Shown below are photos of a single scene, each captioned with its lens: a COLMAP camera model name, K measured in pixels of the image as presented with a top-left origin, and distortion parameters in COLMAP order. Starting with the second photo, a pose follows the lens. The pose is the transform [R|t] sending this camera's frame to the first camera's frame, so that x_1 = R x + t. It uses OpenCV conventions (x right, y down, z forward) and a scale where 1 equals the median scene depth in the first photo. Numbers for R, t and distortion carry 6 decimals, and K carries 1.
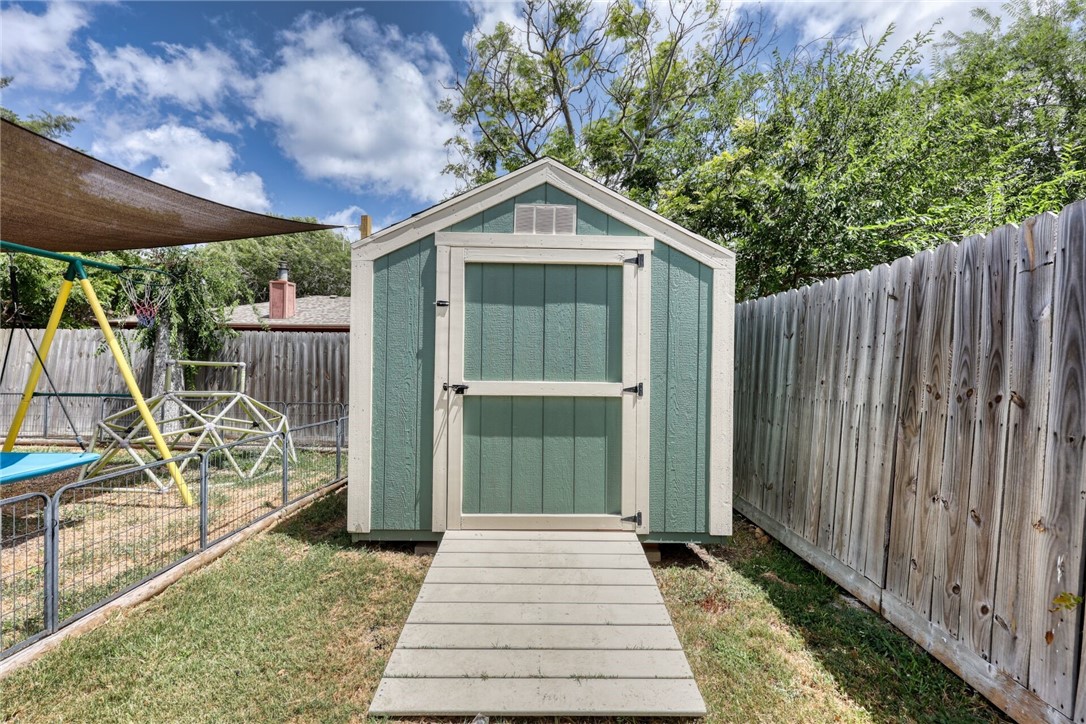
lens RADIAL K [[450.6, 0, 538.7], [0, 450.6, 361.1], [0, 0, 1]] dist [0.004945, 0.000295]
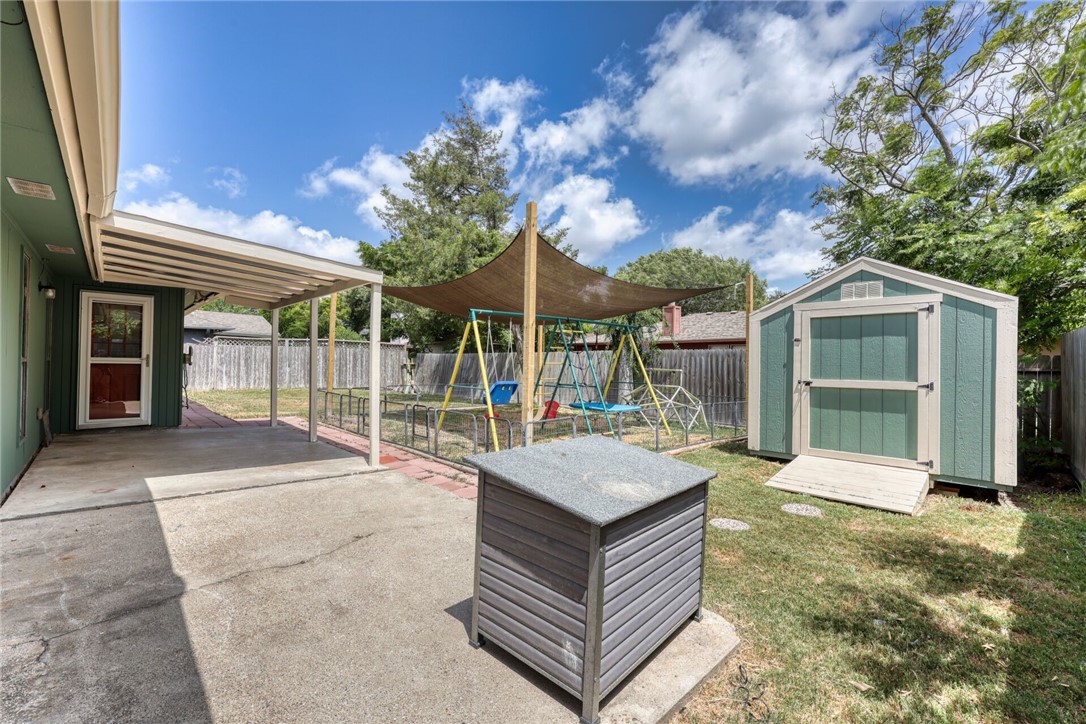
lens RADIAL K [[450.6, 0, 535.9], [0, 450.6, 363.0], [0, 0, 1]] dist [0.004945, 0.000295]
pose [[0.710445, -0.006640, -0.703721, 0.358186], [-0.003653, 0.999907, -0.013123, 0.003718], [0.703743, 0.011893, 0.710355, -1.193564]]
